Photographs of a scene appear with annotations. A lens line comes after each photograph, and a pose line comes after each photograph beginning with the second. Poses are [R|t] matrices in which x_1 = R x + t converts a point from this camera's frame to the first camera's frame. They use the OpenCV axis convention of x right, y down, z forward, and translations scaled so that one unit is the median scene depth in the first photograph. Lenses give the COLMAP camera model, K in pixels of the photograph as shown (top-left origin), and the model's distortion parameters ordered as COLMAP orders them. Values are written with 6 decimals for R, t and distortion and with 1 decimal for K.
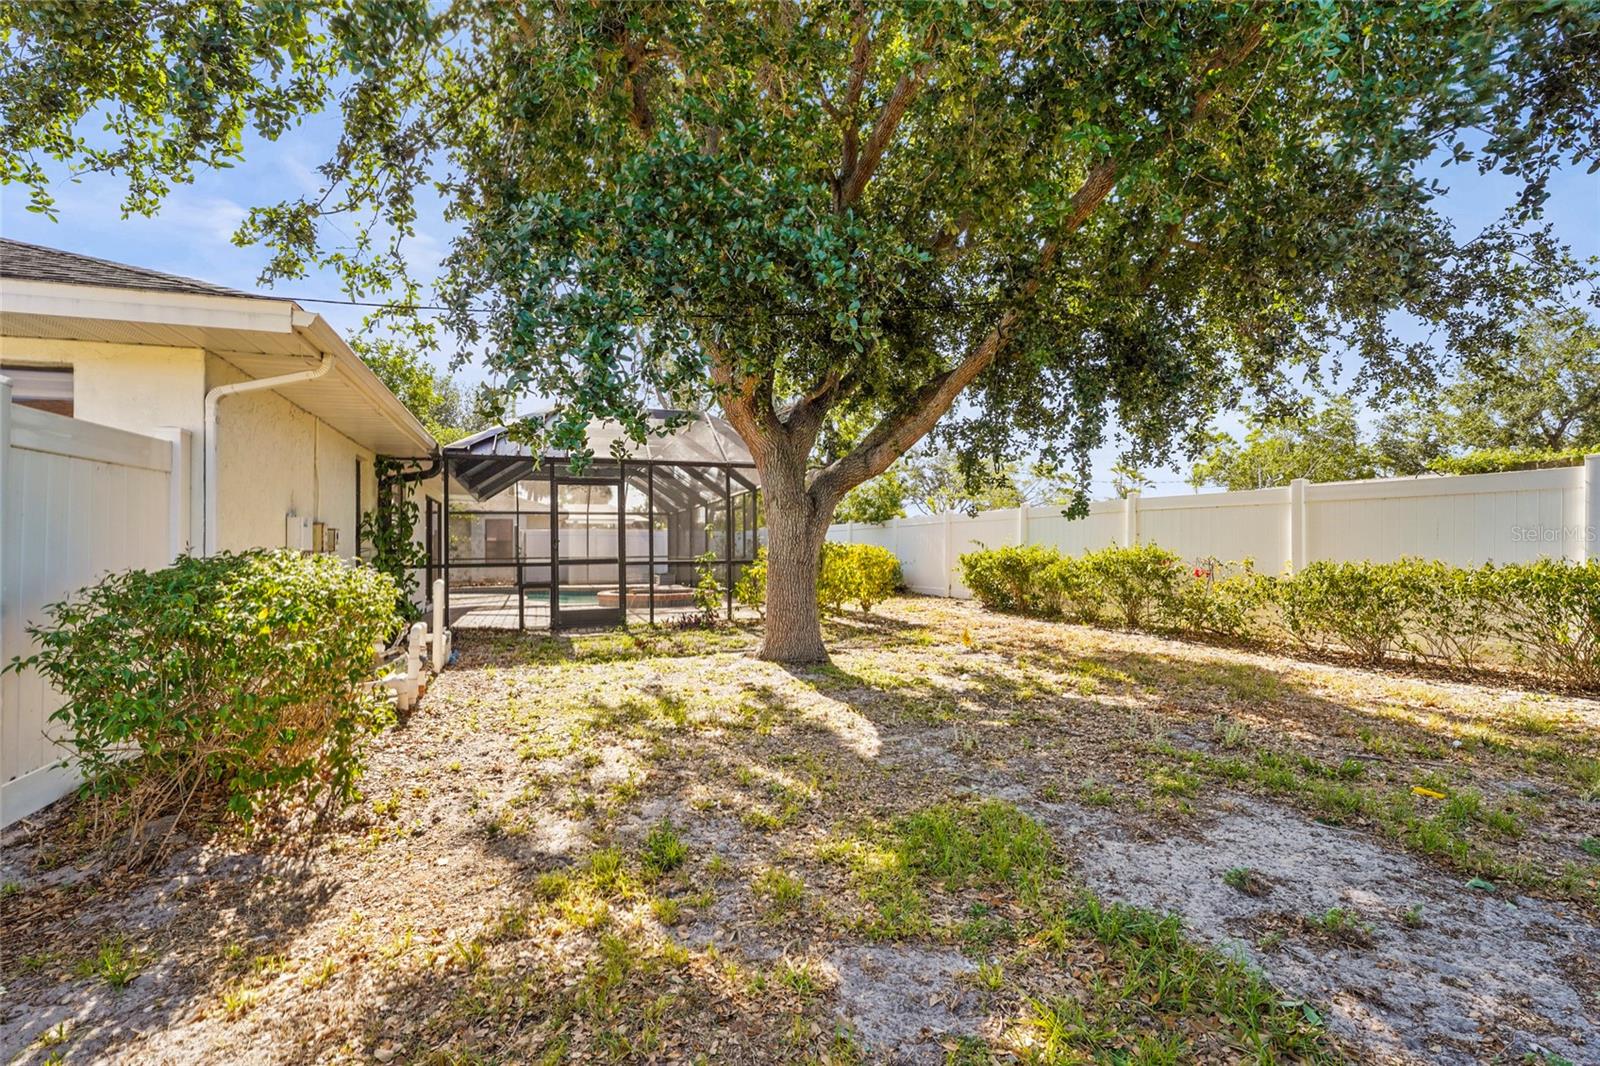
lens RADIAL K [[725.4, 0, 800.1], [0, 725.4, 535.8], [0, 0, 1]] dist [0.008188, -0.001009]
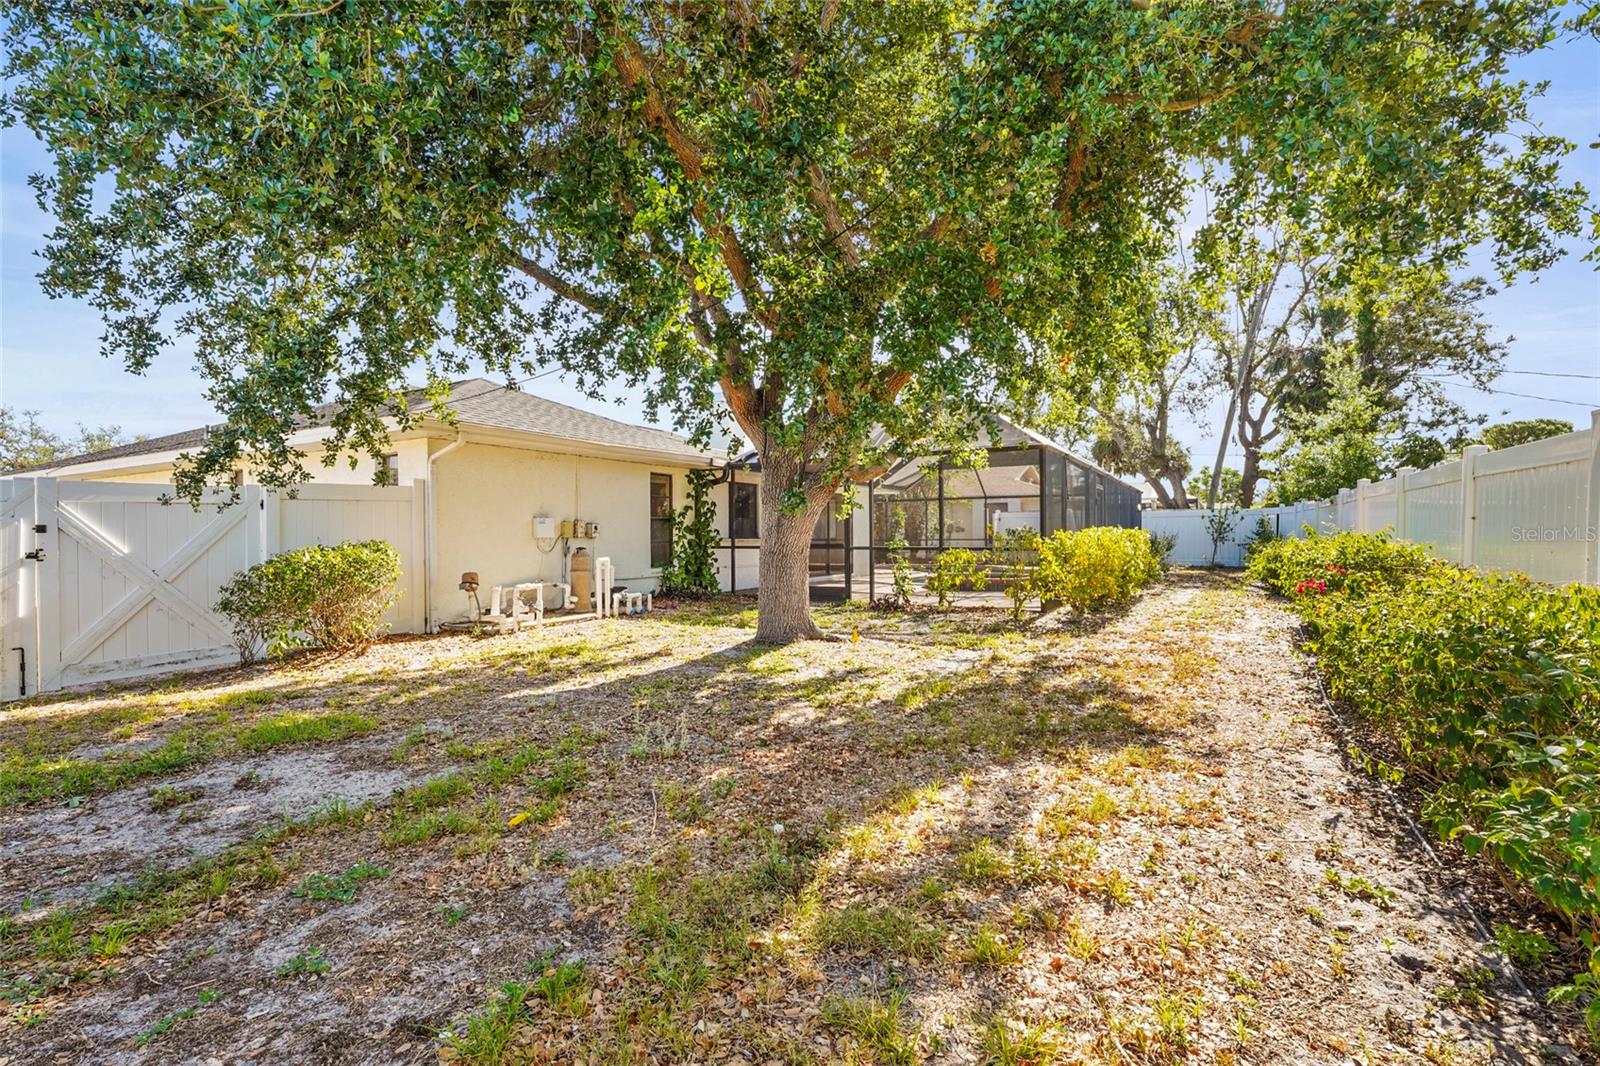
lens RADIAL K [[725.4, 0, 796.3], [0, 725.4, 533.6], [0, 0, 1]] dist [0.008188, -0.001009]
pose [[0.633936, 0.007560, -0.773348, 2.100981], [0.010767, 0.999769, 0.018600, -0.029887], [0.773310, -0.020118, 0.633708, 0.804950]]
